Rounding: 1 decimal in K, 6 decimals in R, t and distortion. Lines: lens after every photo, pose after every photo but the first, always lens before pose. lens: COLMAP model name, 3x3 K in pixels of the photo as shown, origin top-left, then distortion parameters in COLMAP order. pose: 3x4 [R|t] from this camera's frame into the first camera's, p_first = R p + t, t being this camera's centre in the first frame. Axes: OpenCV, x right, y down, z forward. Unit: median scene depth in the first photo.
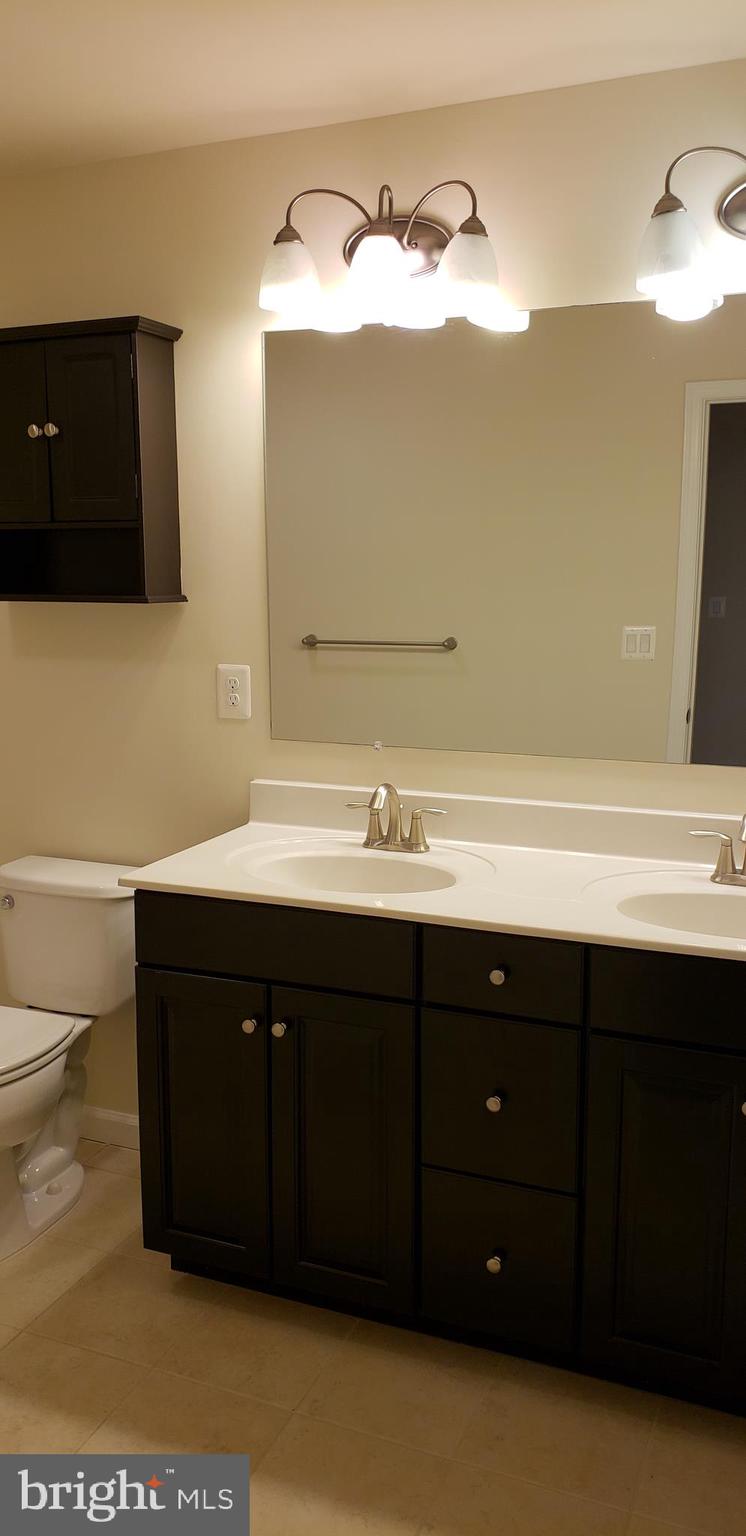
lens RADIAL K [[1168.7, 0, 380.1], [0, 1168.7, 767.5], [0, 0, 1]] dist [0.052230, -0.098971]
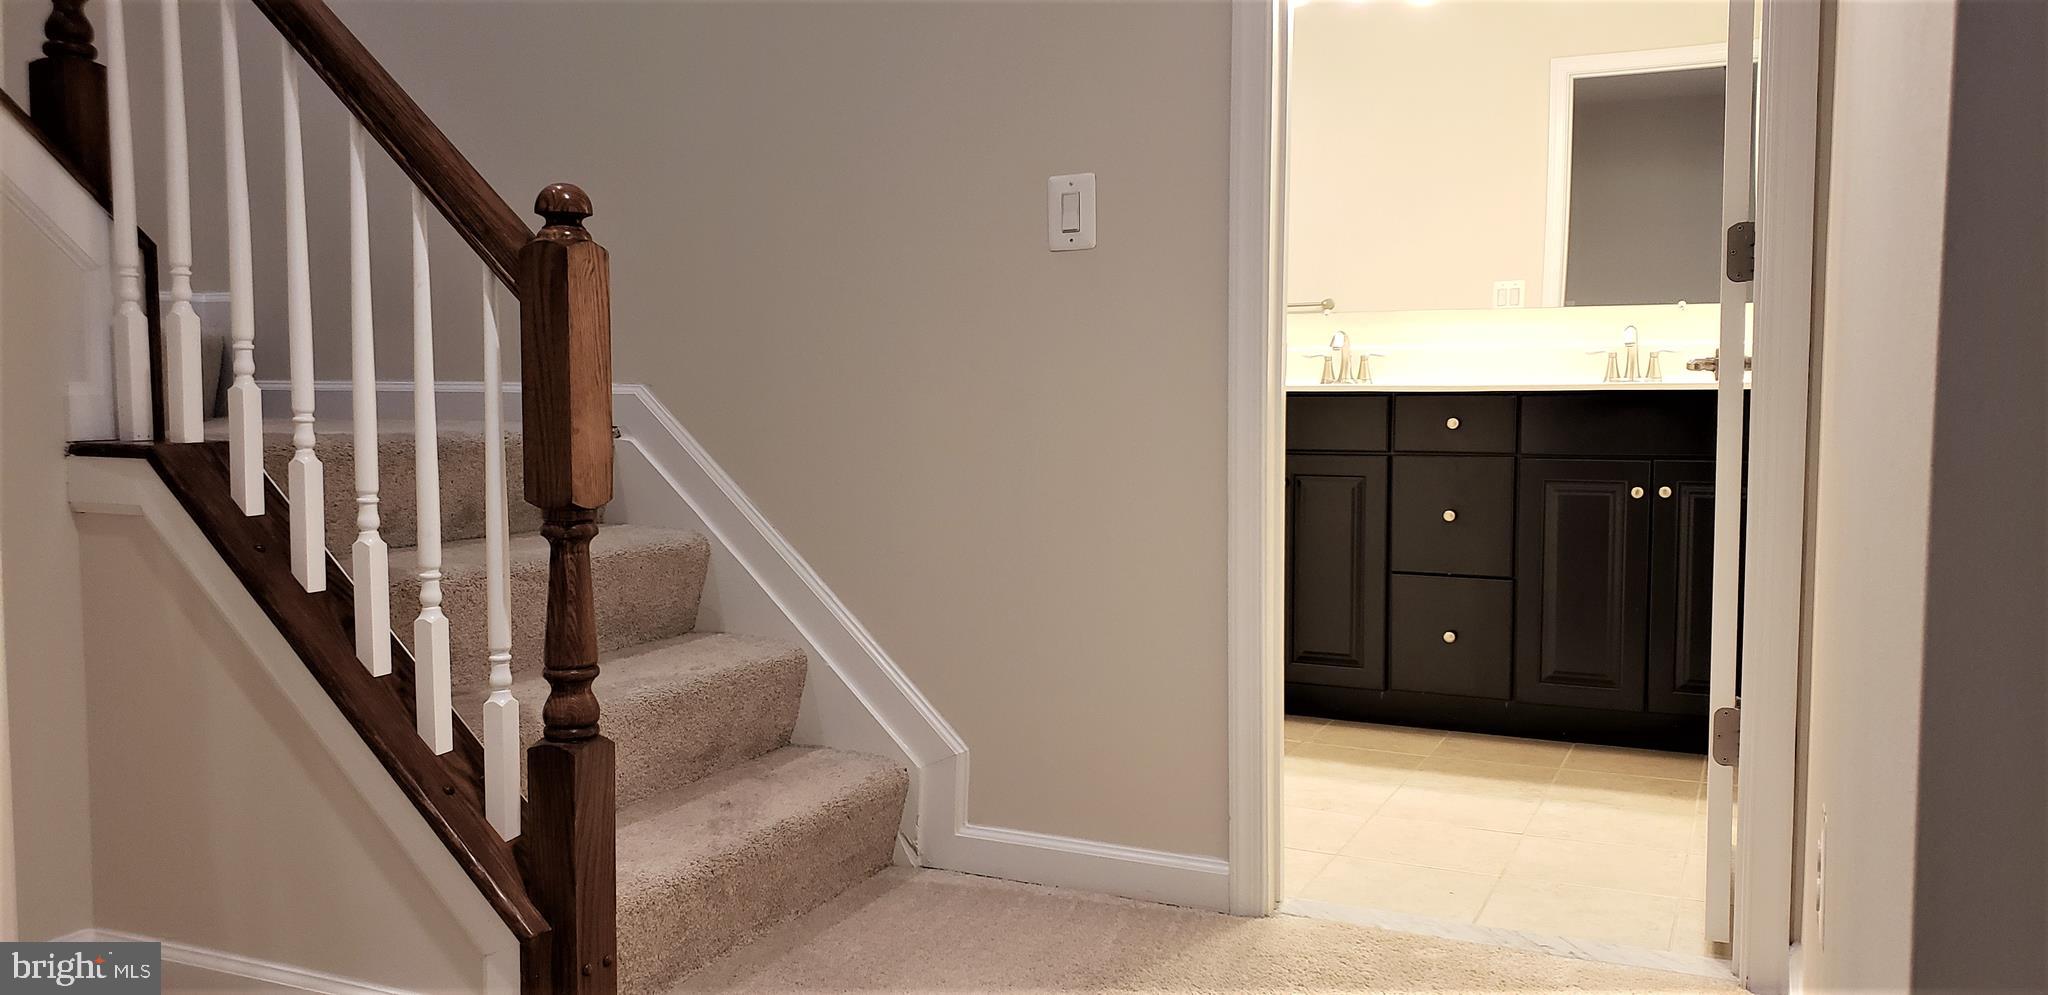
lens RADIAL K [[1558.3, 0, 1019.0], [0, 1558.3, 504.1], [0, 0, 1]] dist [0.052230, -0.098971]
pose [[0.999116, 0.014399, -0.039485, -0.329467], [-0.018153, 0.995175, -0.096427, 0.443338], [0.037906, 0.097059, 0.994557, -0.844530]]
